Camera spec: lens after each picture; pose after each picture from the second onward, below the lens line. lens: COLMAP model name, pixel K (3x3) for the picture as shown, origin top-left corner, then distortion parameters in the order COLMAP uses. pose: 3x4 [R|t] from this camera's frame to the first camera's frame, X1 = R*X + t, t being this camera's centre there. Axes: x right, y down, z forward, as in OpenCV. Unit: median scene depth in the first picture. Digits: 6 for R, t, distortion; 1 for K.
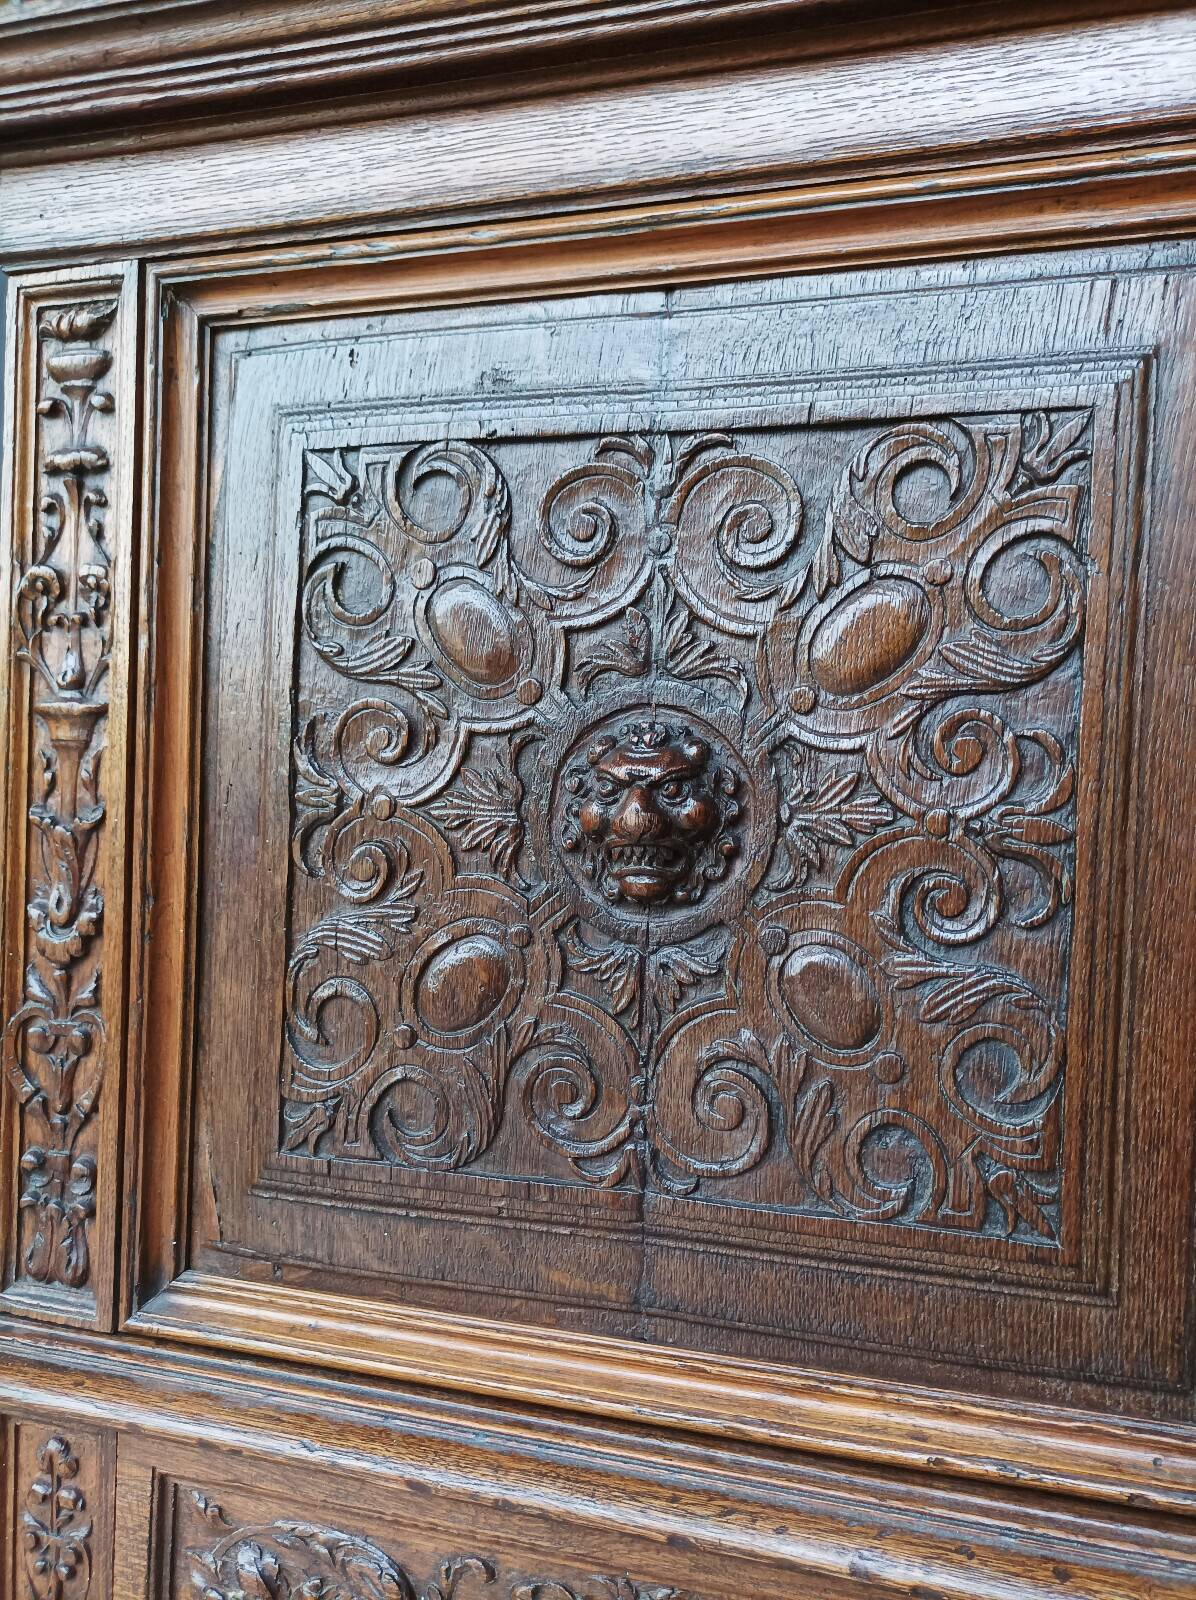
lens RADIAL K [[1205.4, 0, 594.6], [0, 1205.4, 808.2], [0, 0, 1]] dist [0.006488, 0.003632]
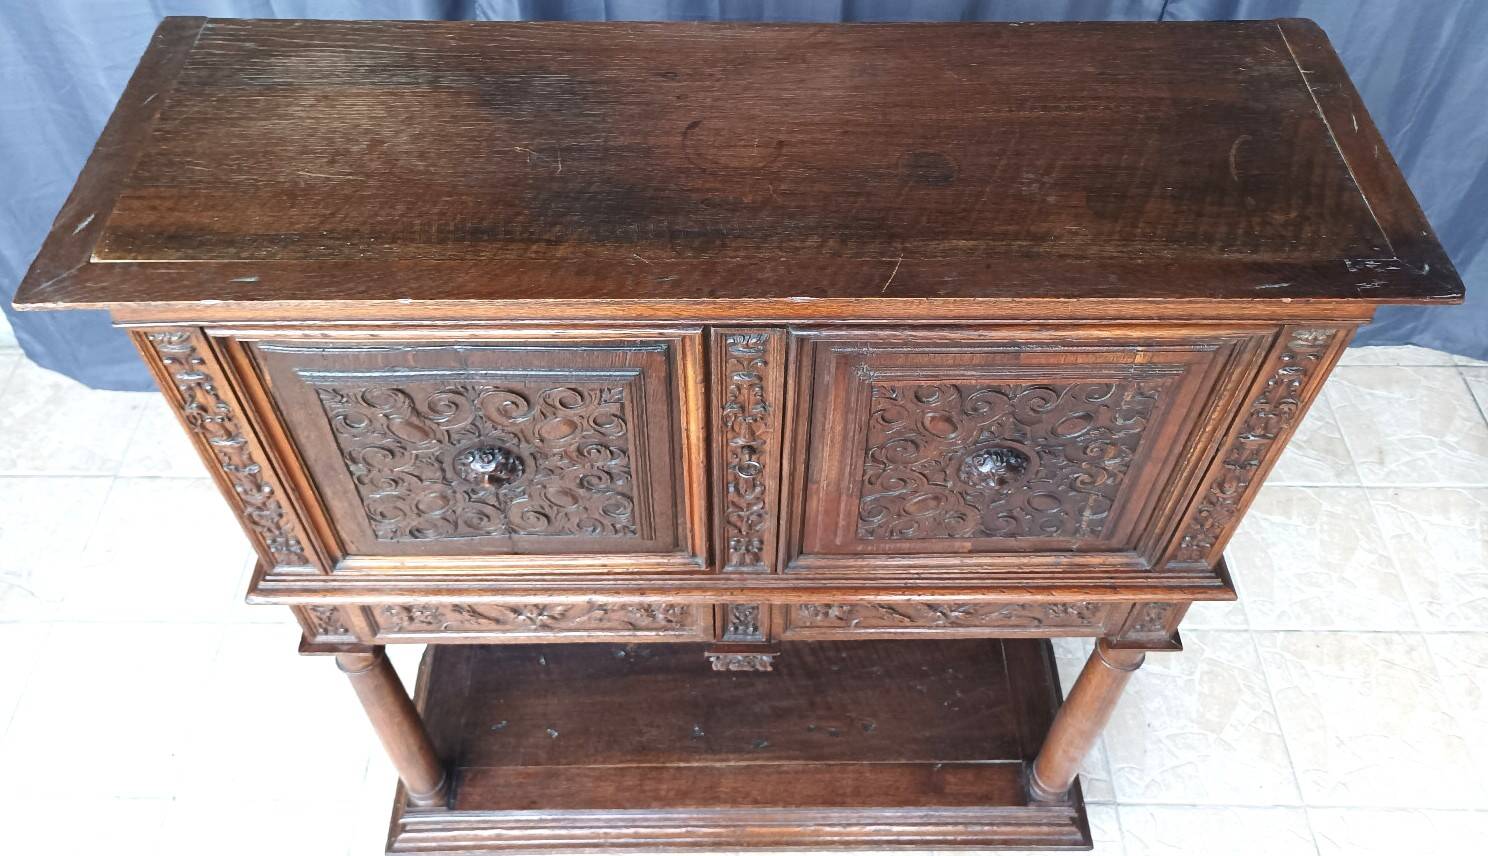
lens RADIAL K [[1209.4, 0, 755.0], [0, 1209.4, 294.6], [0, 0, 1]] dist [0.007096, 0.000621]
pose [[0.957143, -0.226167, 0.180904, 0.207324], [0.015842, 0.664583, 0.747046, -2.256368], [-0.289183, -0.712164, 0.639684, -0.673010]]
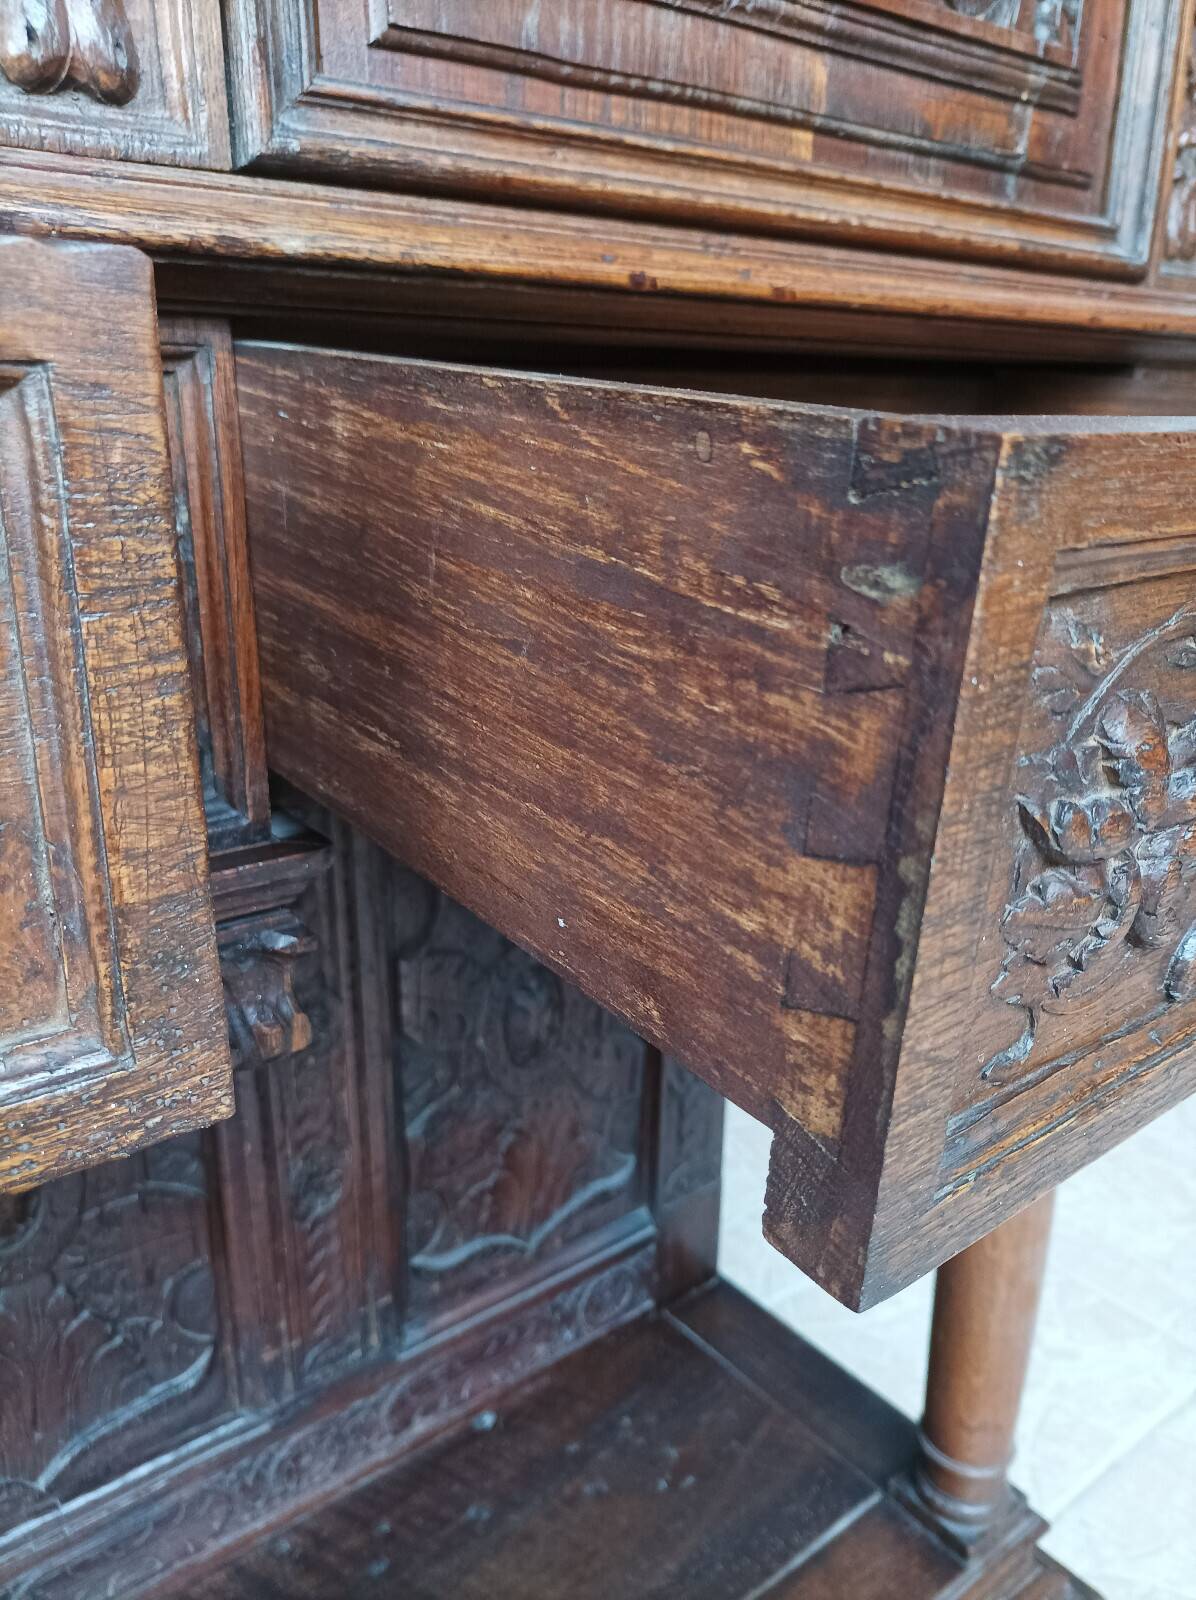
lens RADIAL K [[1205.4, 0, 596.8], [0, 1205.4, 798.1], [0, 0, 1]] dist [0.006488, 0.003632]
pose [[0.587083, -0.265613, 0.764711, 0.170196], [0.015092, 0.948067, 0.317712, 0.626663], [-0.809386, -0.174982, 0.560603, 0.173762]]
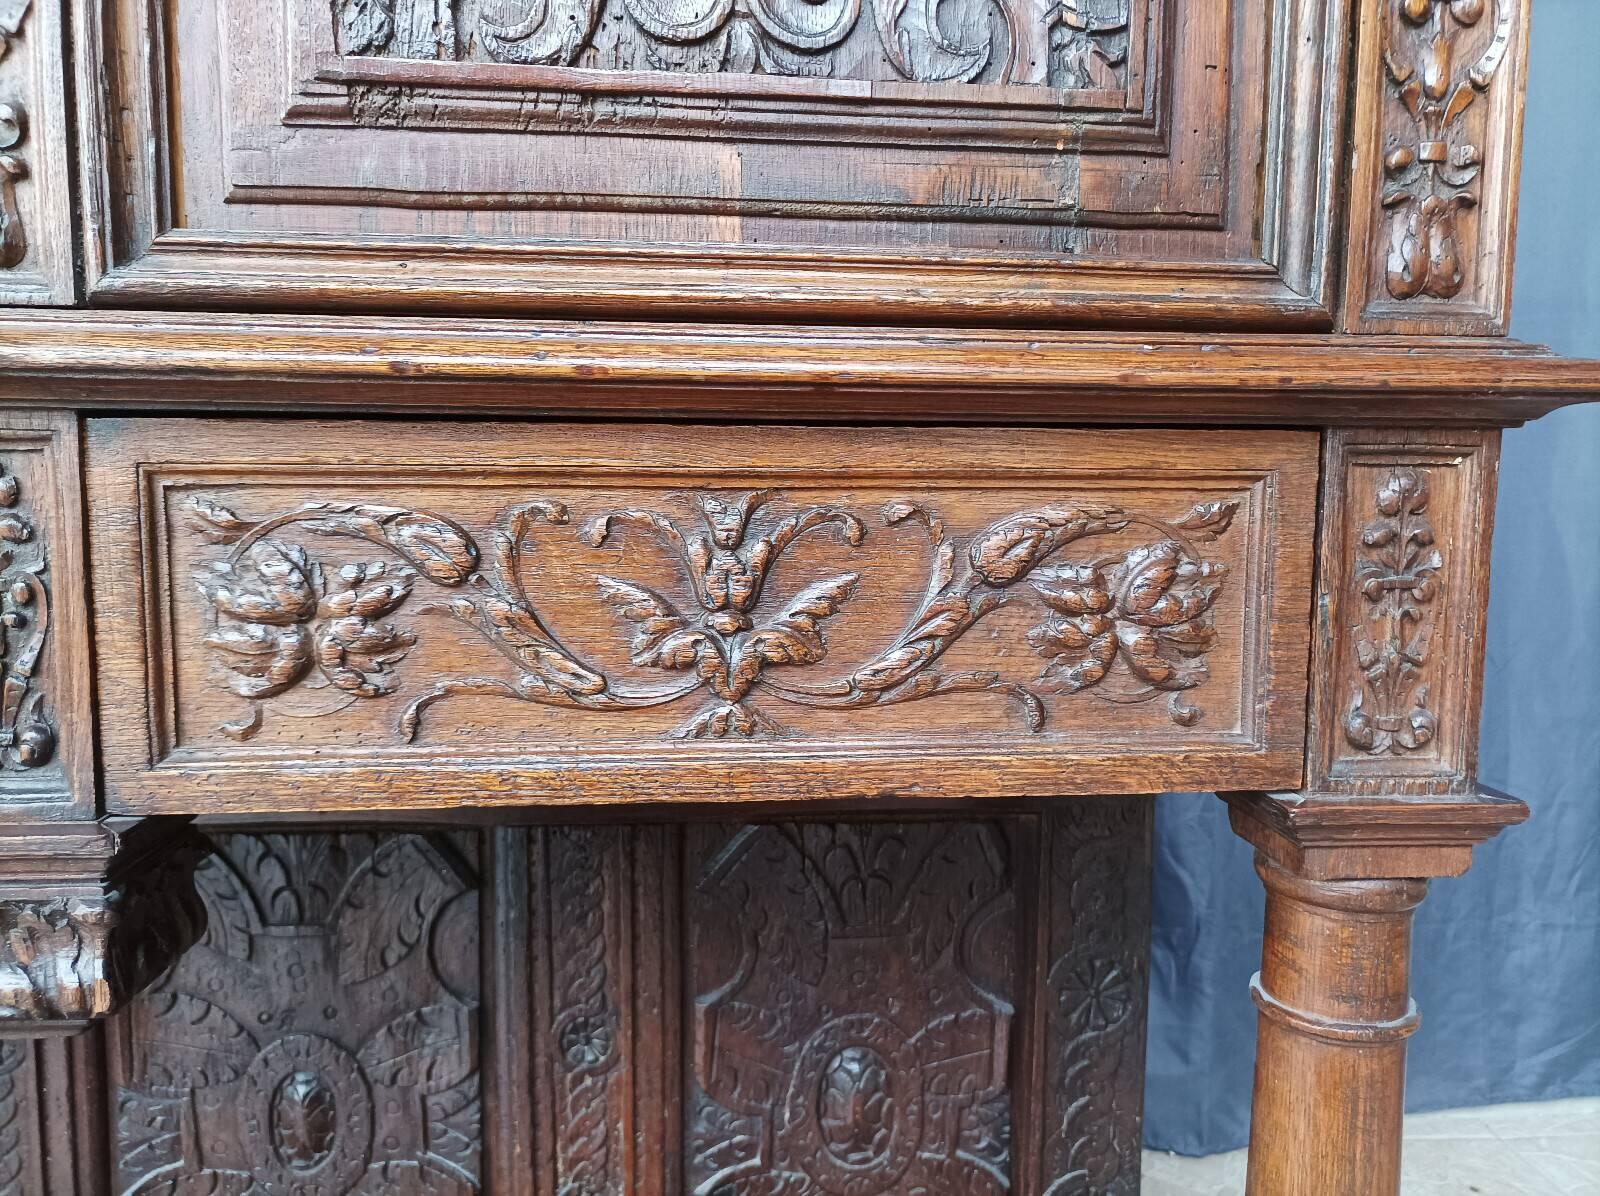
lens RADIAL K [[1205.4, 0, 814.2], [0, 1205.4, 584.1], [0, 0, 1]] dist [0.006488, 0.003632]
pose [[0.929700, -0.052043, 0.364623, 0.816885], [0.016308, 0.994813, 0.100408, 0.630760], [-0.367957, -0.087403, 0.925726, -0.267053]]
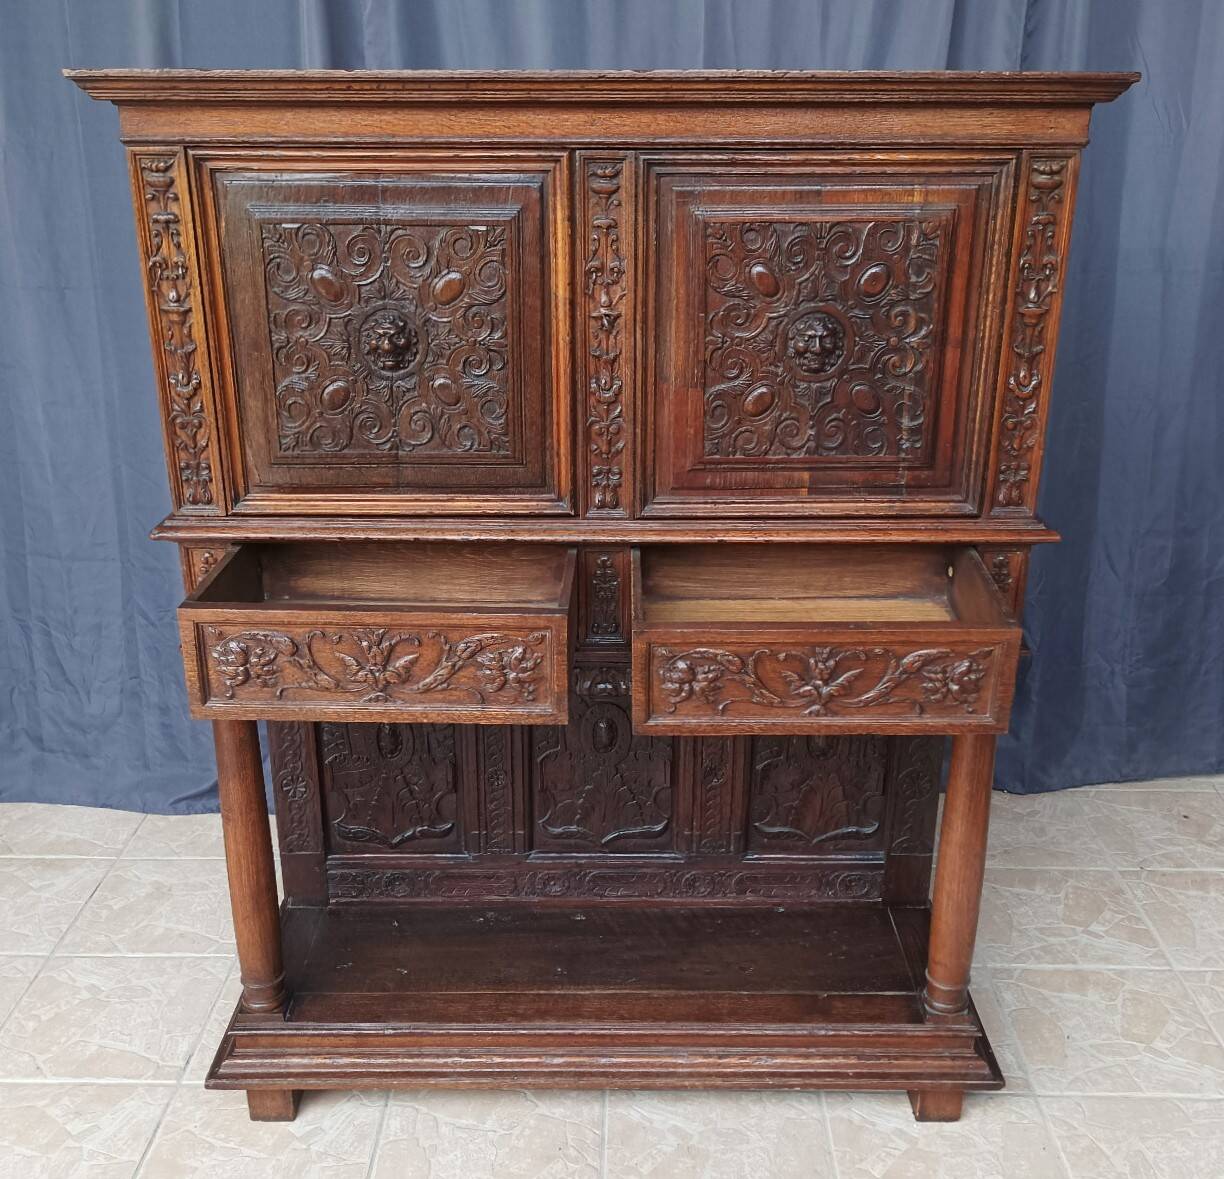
lens RADIAL K [[1390.4, 0, 621.5], [0, 1390.4, 640.9], [0, 0, 1]] dist [0.029710, 0.000000]
pose [[0.960860, -0.129390, 0.244961, -0.373032], [0.026479, 0.923074, 0.383710, -0.664253], [-0.275765, -0.362205, 0.890371, -2.791619]]
